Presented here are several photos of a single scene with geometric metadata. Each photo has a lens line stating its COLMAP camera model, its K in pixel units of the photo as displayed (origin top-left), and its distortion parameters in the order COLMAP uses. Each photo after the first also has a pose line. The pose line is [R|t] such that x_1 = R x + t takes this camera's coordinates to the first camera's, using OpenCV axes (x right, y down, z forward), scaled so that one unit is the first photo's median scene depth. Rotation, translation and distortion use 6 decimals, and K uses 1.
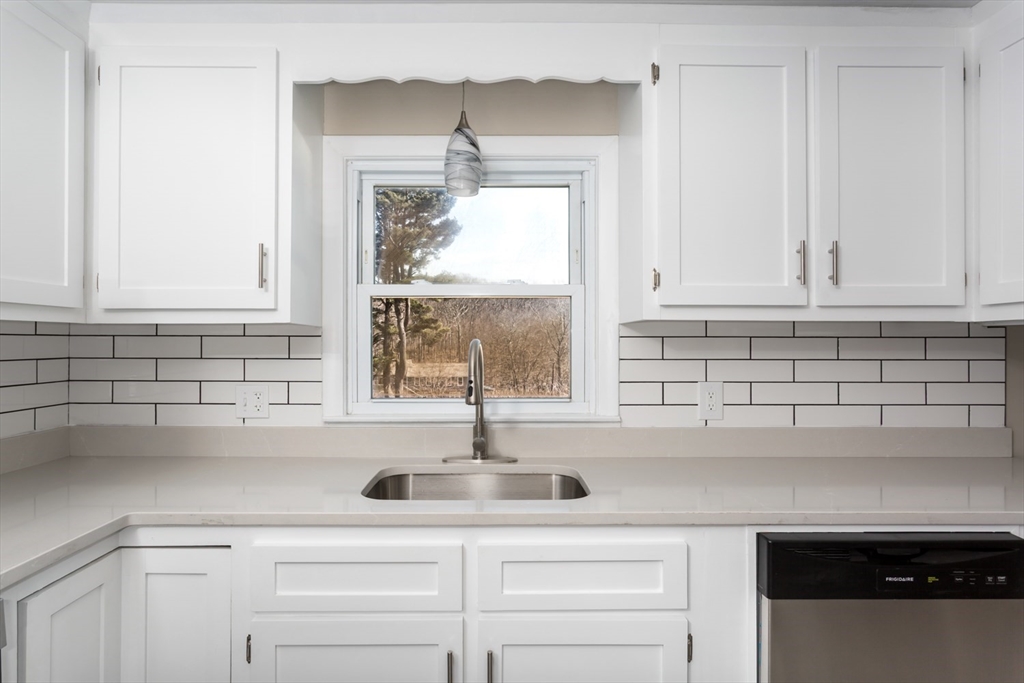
lens RADIAL K [[540.3, 0, 494.7], [0, 540.3, 342.9], [0, 0, 1]] dist [-0.001102, 0.002149]
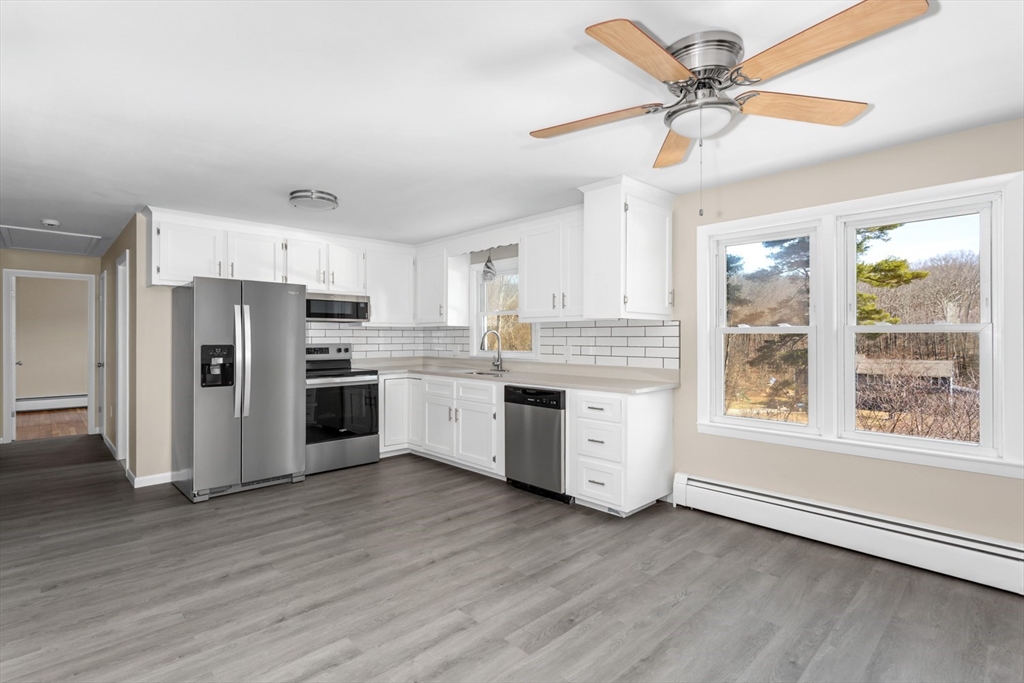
lens RADIAL K [[496.1, 0, 511.7], [0, 496.1, 333.4], [0, 0, 1]] dist [-0.008498, 0.003814]
pose [[0.696411, -0.006762, -0.717612, 1.910223], [0.001553, 0.999967, -0.007916, 0.033172], [0.717642, 0.004398, 0.696398, -0.819702]]
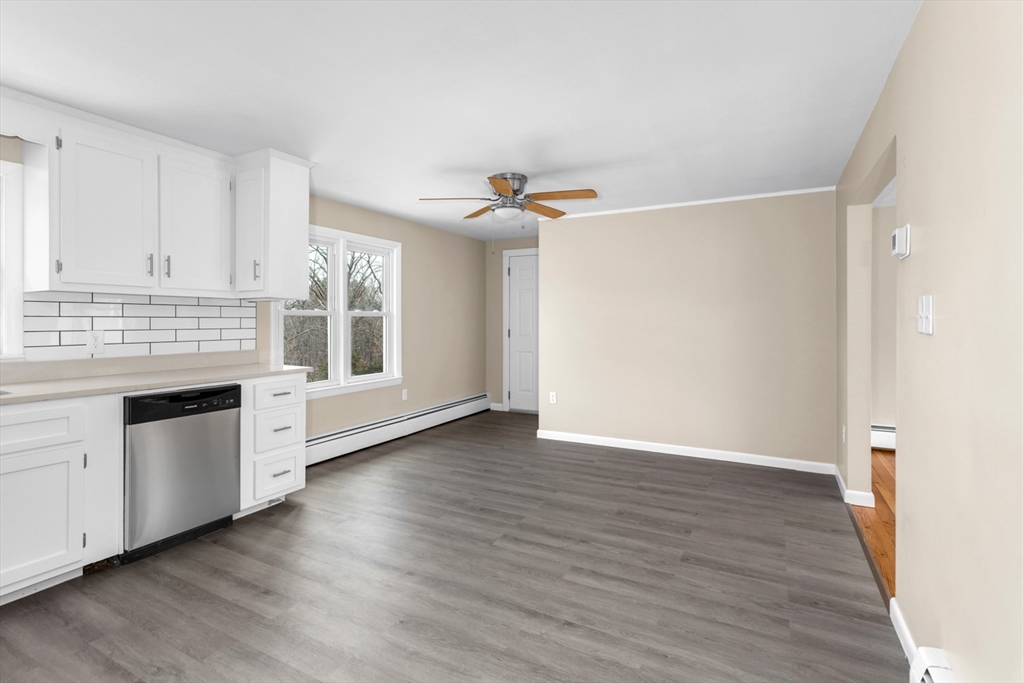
lens RADIAL K [[496.1, 0, 480.0], [0, 496.1, 318.9], [0, 0, 1]] dist [-0.008498, 0.003814]
pose [[0.498598, 0.001572, 0.866832, -0.321267], [-0.000311, 0.999999, -0.001634, 0.039762], [-0.866833, 0.000545, 0.498598, -0.762905]]
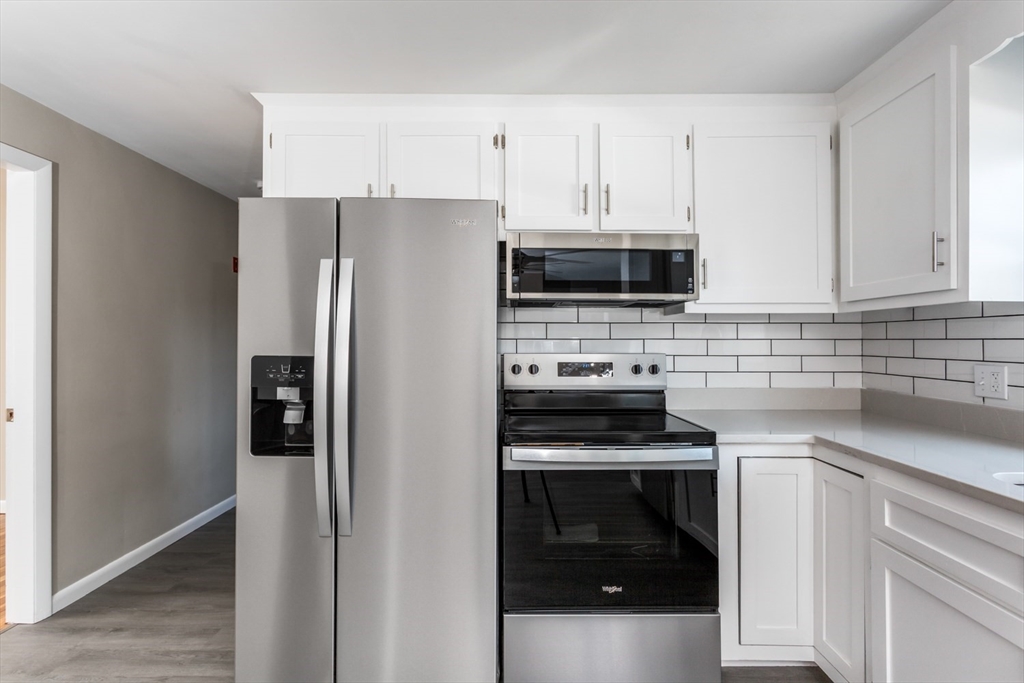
lens RADIAL K [[496.1, 0, 512.7], [0, 496.1, 335.5], [0, 0, 1]] dist [-0.008498, 0.003814]
pose [[-0.000177, -0.011716, -0.999931, 0.484585], [-0.002336, 0.999929, -0.011716, 0.035971], [0.999997, 0.002334, -0.000204, 0.107102]]
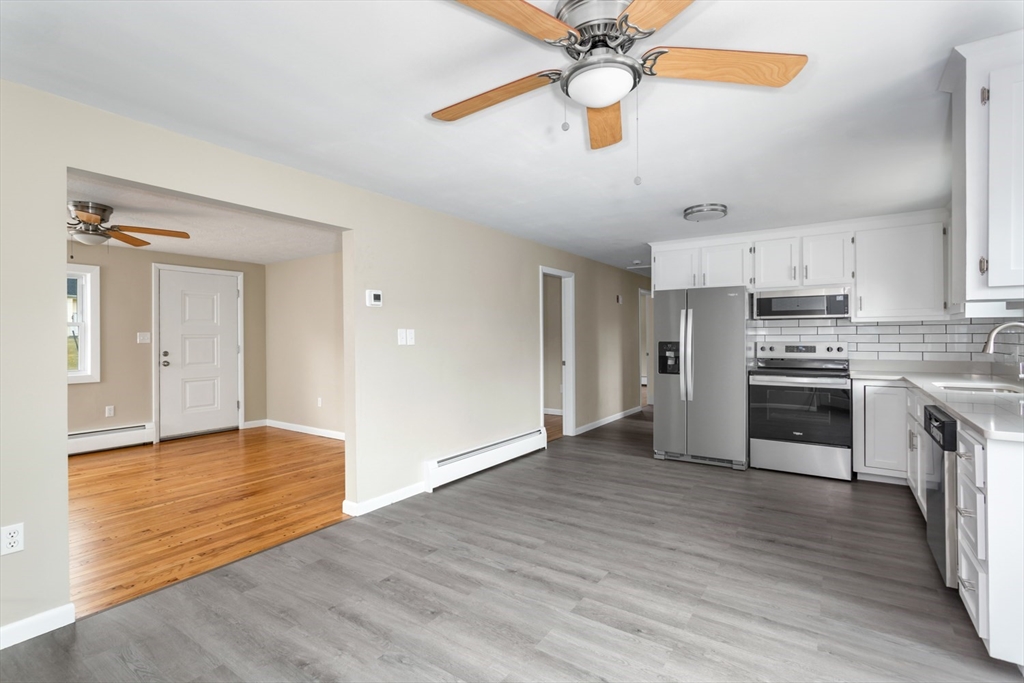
lens RADIAL K [[496.1, 0, 498.3], [0, 496.1, 331.0], [0, 0, 1]] dist [-0.008498, 0.003814]
pose [[-0.577282, -0.006185, -0.816521, 2.271754], [0.004375, 0.999934, -0.010668, 0.030297], [0.816533, -0.009730, -0.577217, 0.486146]]
